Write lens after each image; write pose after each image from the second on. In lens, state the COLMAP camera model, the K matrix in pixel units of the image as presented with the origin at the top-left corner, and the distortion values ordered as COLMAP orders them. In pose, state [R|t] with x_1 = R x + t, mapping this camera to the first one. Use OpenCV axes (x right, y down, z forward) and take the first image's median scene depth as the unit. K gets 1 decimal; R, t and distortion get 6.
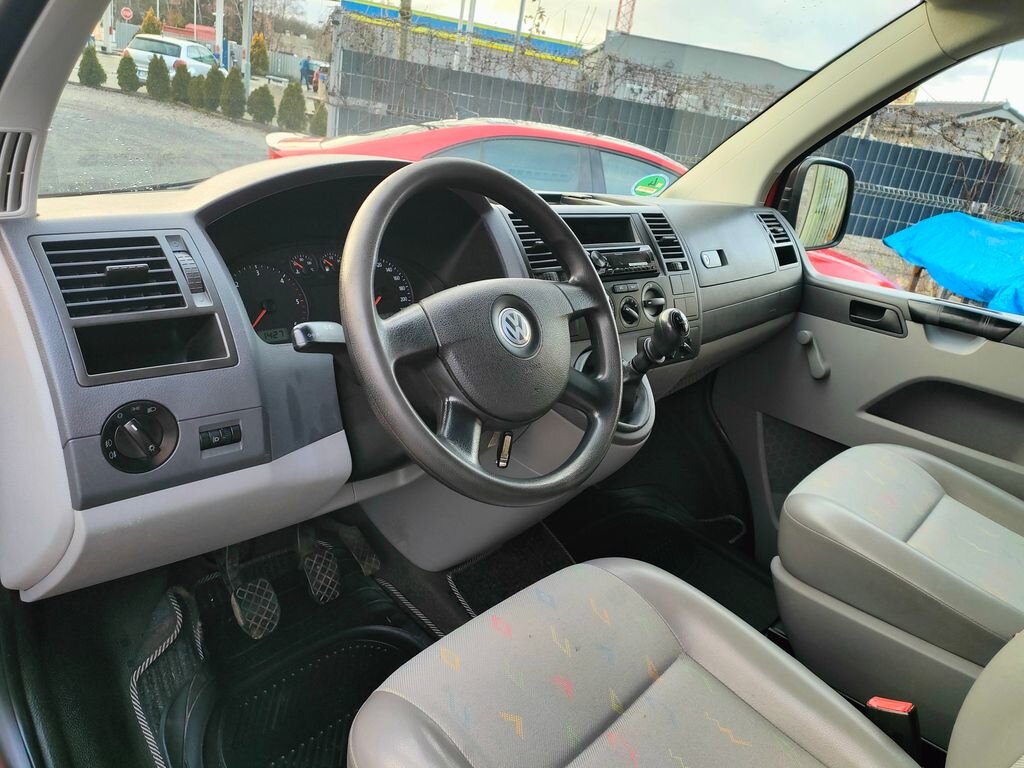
lens RADIAL K [[752.2, 0, 506.2], [0, 752.2, 383.5], [0, 0, 1]] dist [0.052017, -0.045398]
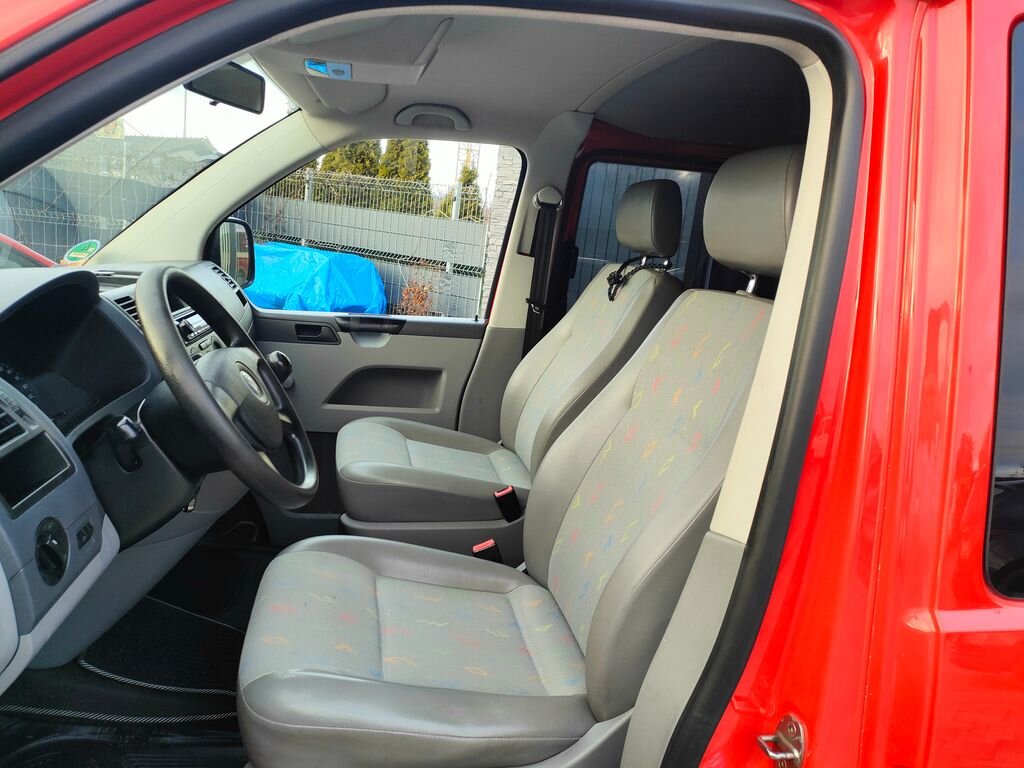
lens RADIAL K [[752.2, 0, 506.2], [0, 752.2, 383.5], [0, 0, 1]] dist [0.052017, -0.045398]
pose [[0.600470, -0.234413, 0.764517, -0.385168], [0.257604, 0.961805, 0.092577, -0.042809], [-0.757018, 0.141353, 0.637921, -0.102507]]
